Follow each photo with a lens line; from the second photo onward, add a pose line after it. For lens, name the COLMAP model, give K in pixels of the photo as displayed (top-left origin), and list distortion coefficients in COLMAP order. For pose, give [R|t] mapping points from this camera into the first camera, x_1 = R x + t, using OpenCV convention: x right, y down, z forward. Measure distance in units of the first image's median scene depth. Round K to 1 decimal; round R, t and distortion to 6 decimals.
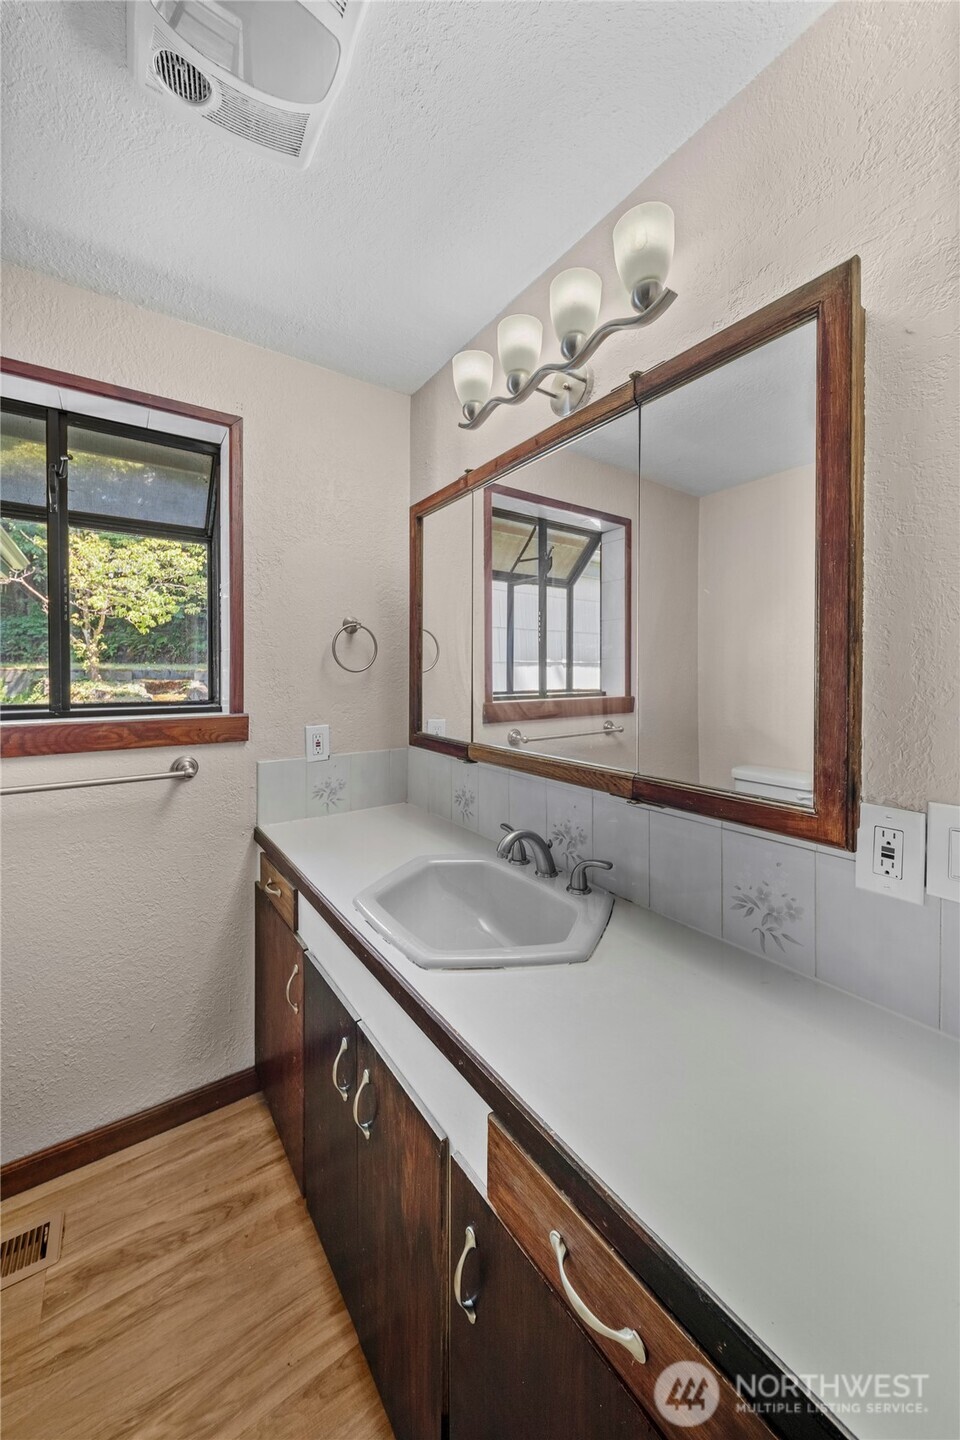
lens RADIAL K [[521.7, 0, 469.0], [0, 521.7, 678.6], [0, 0, 1]] dist [0.001942, -0.003251]
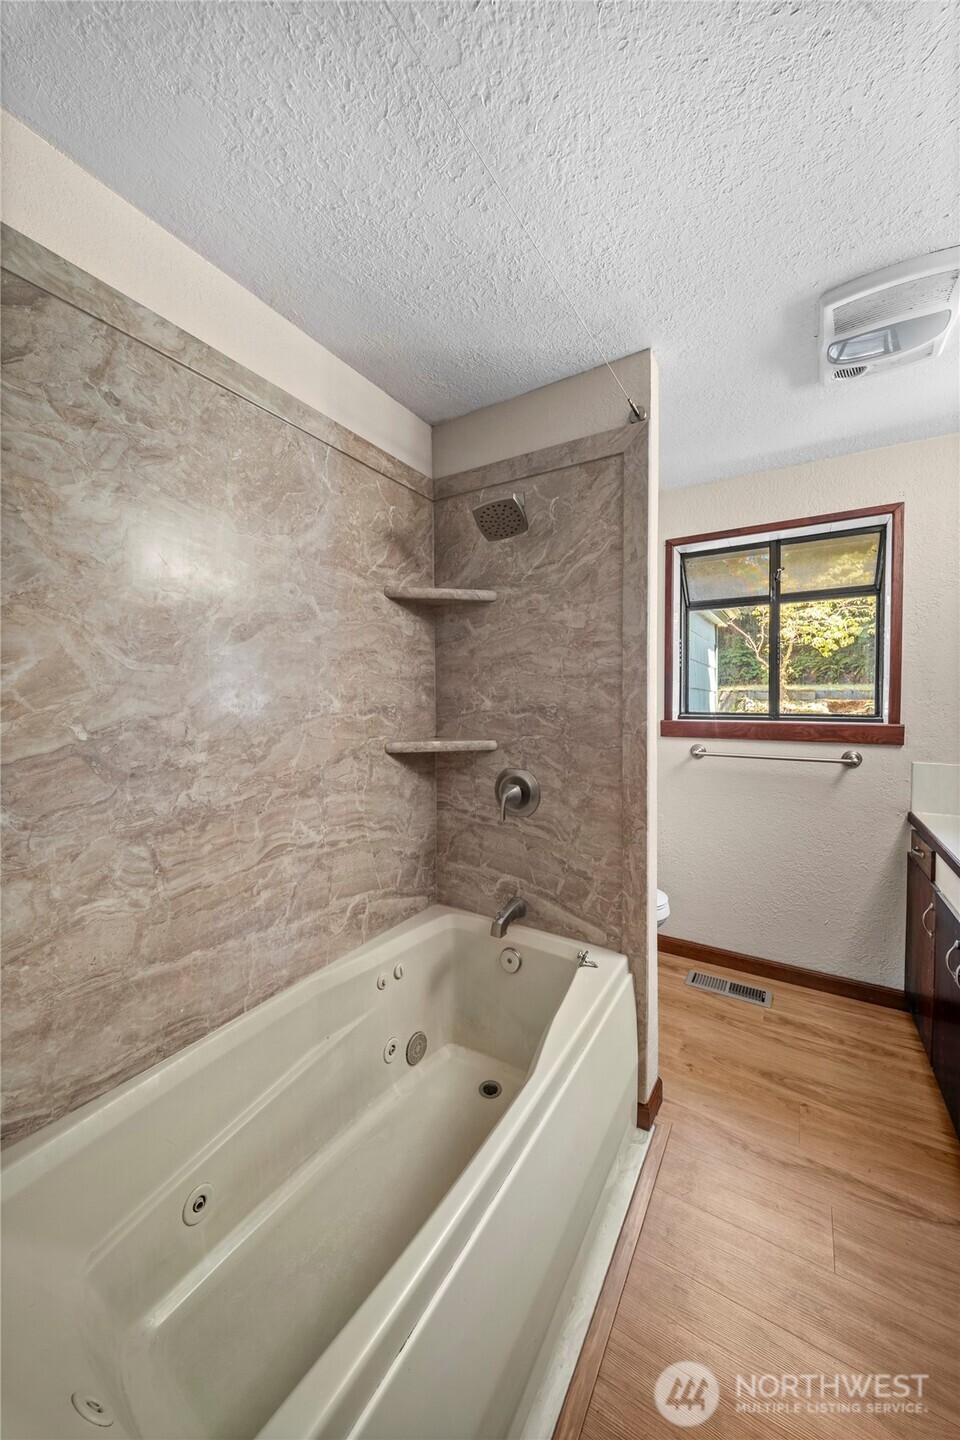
lens RADIAL K [[521.7, 0, 475.4], [0, 521.7, 709.4], [0, 0, 1]] dist [0.001942, -0.003251]
pose [[0.409176, 0.023273, -0.912159, 0.333180], [-0.003486, 0.999707, 0.023943, 0.000605], [0.912449, -0.006617, 0.409137, -0.528700]]
